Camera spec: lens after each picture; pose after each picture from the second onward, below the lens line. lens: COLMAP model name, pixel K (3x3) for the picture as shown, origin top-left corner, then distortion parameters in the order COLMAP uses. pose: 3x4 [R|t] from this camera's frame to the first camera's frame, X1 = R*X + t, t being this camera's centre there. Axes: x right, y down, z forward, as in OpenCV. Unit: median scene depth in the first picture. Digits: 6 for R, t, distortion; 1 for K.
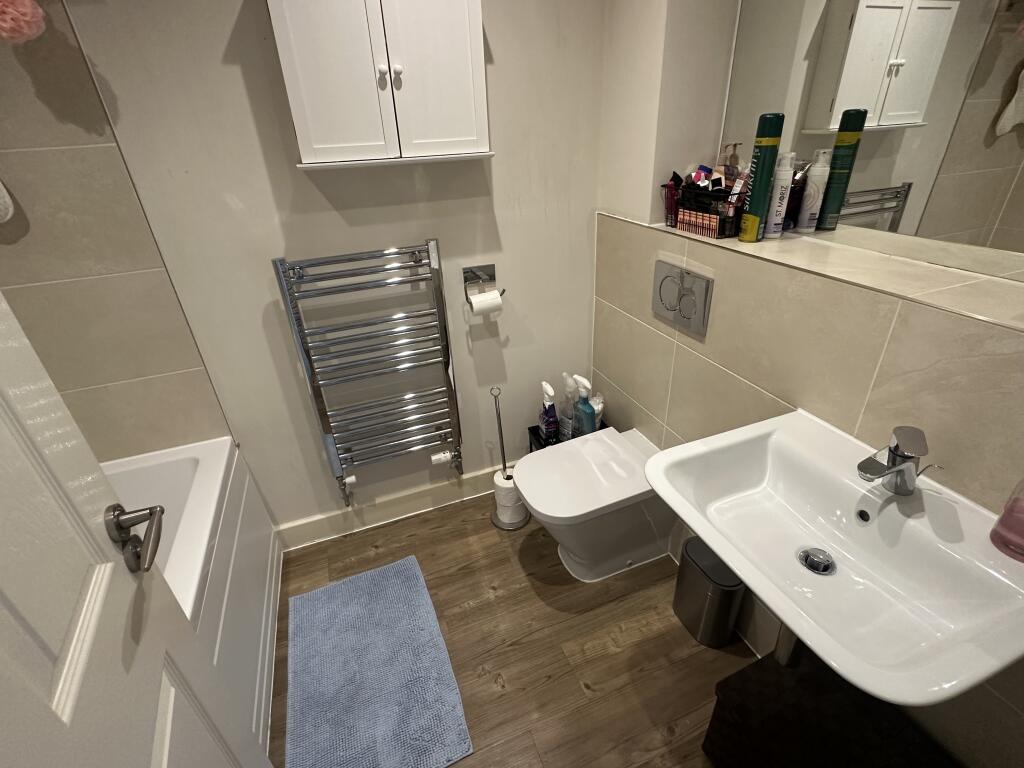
lens RADIAL K [[481.9, 0, 509.9], [0, 481.9, 384.3], [0, 0, 1]] dist [-0.006289, -0.000056]
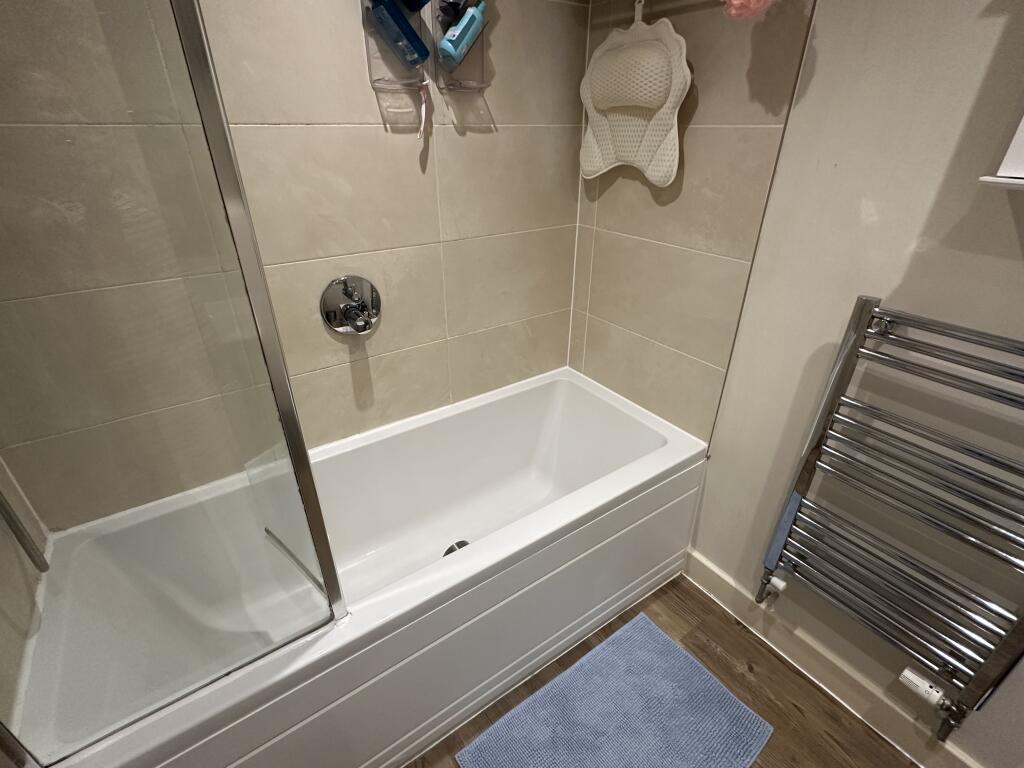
lens RADIAL K [[481.9, 0, 510.4], [0, 481.9, 383.1], [0, 0, 1]] dist [-0.006289, -0.000056]
pose [[0.240545, 0.502938, -0.830176, 0.040982], [-0.473246, 0.807512, 0.352084, -0.131238], [0.847453, 0.308185, 0.432256, 0.227301]]
